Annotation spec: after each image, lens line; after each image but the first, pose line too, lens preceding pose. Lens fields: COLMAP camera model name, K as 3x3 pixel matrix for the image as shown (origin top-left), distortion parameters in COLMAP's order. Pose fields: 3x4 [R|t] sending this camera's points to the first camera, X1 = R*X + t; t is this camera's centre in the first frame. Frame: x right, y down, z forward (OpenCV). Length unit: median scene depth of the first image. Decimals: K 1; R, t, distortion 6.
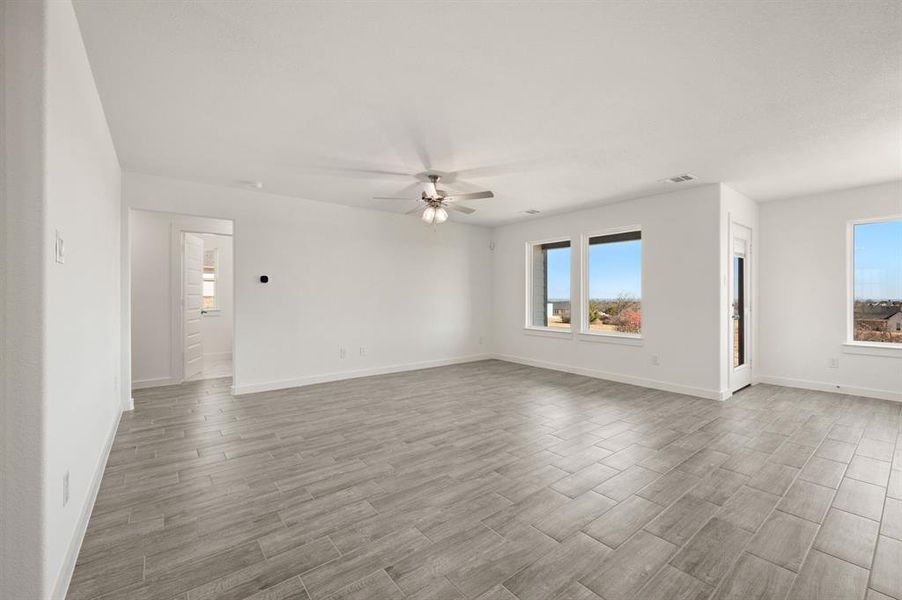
lens RADIAL K [[373.3, 0, 452.4], [0, 373.3, 296.9], [0, 0, 1]] dist [-0.001494, -0.000135]
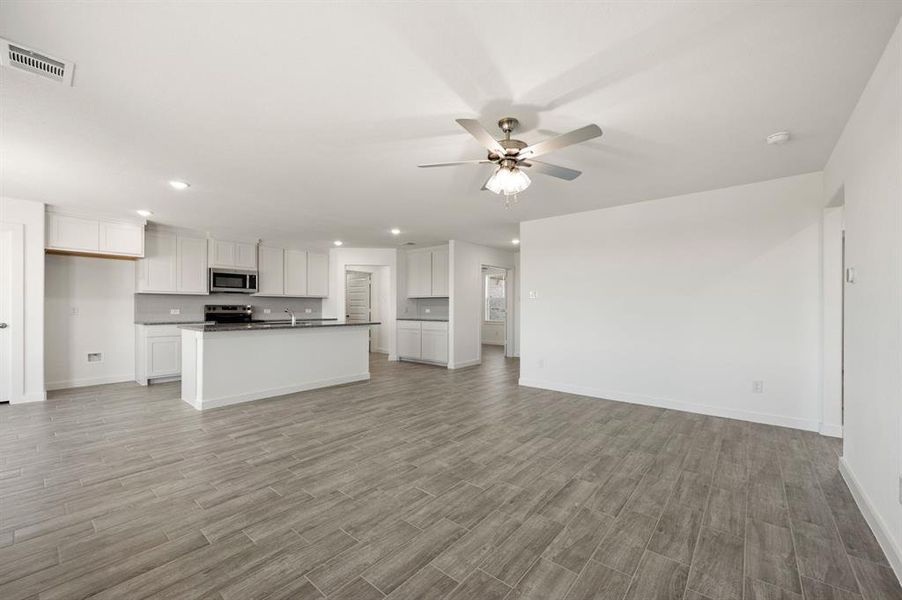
lens RADIAL K [[357.5, 0, 453.1], [0, 357.5, 307.9], [0, 0, 1]] dist [-0.000868, -0.000215]
pose [[-0.978881, -0.001971, -0.204424, 0.201258], [-0.002220, 0.999997, 0.000989, -0.000237], [0.204421, 0.001422, -0.978882, 1.850567]]
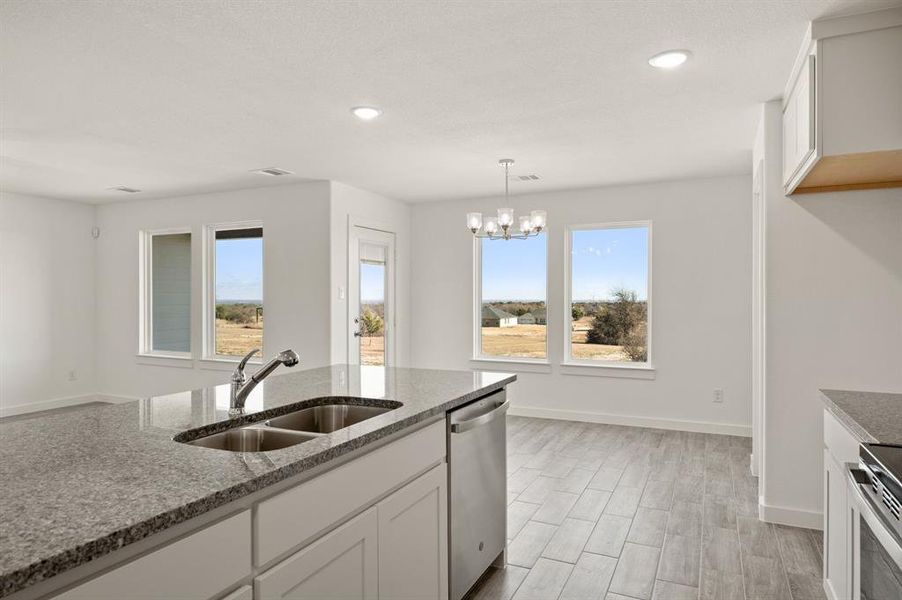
lens RADIAL K [[552.1, 0, 451.0], [0, 552.1, 300.0], [0, 0, 1]] dist [-0.002140, 0.000501]
pose [[0.897345, -0.000937, 0.441328, 0.493725], [-0.001163, 0.999989, 0.004489, -0.043459], [-0.441327, -0.004541, 0.897335, -0.330775]]
